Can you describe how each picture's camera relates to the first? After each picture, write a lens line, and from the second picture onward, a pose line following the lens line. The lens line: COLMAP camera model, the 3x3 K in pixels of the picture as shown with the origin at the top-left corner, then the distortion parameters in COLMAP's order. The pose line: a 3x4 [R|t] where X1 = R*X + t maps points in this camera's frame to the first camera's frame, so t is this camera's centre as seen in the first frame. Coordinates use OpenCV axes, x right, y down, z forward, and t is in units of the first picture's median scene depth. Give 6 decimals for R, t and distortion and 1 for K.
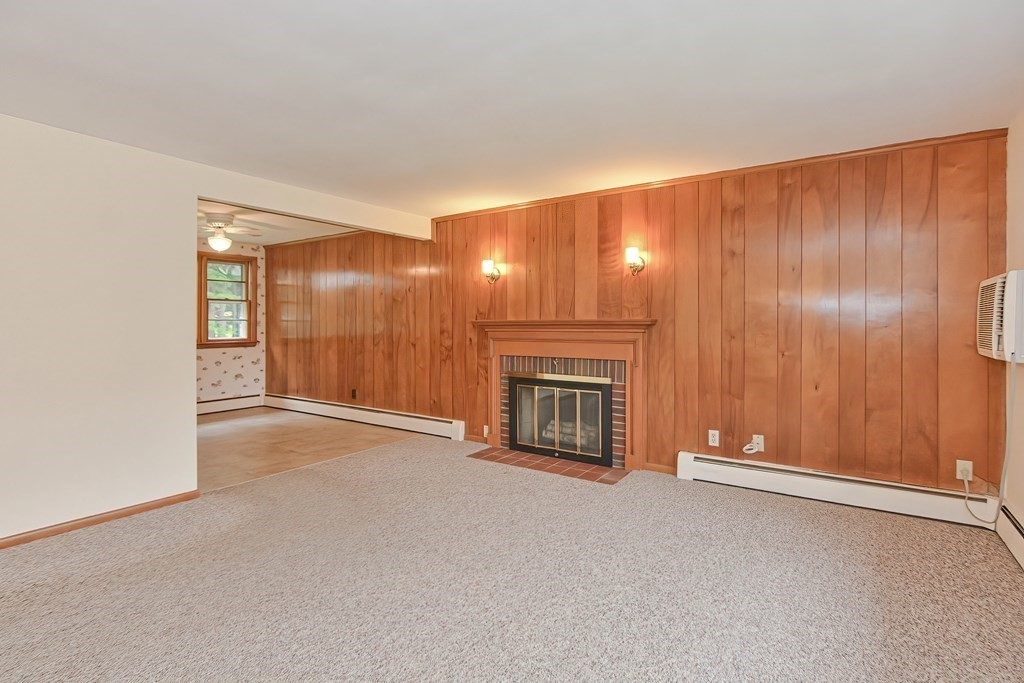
lens RADIAL K [[496.7, 0, 507.8], [0, 496.7, 334.1], [0, 0, 1]] dist [-0.003758, -0.000317]
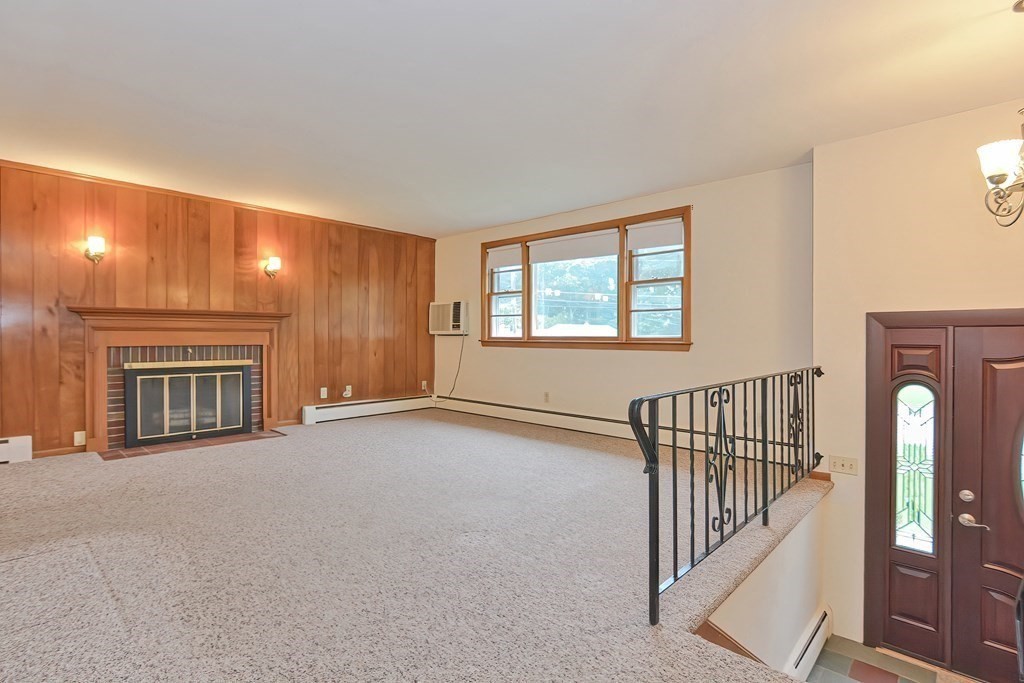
lens RADIAL K [[496.7, 0, 507.8], [0, 496.7, 334.1], [0, 0, 1]] dist [-0.003758, -0.000317]
pose [[0.157633, 0.005042, 0.987485, -0.897709], [0.014809, 0.999862, -0.007469, 0.044029], [-0.987387, 0.015801, 0.157537, 0.181765]]
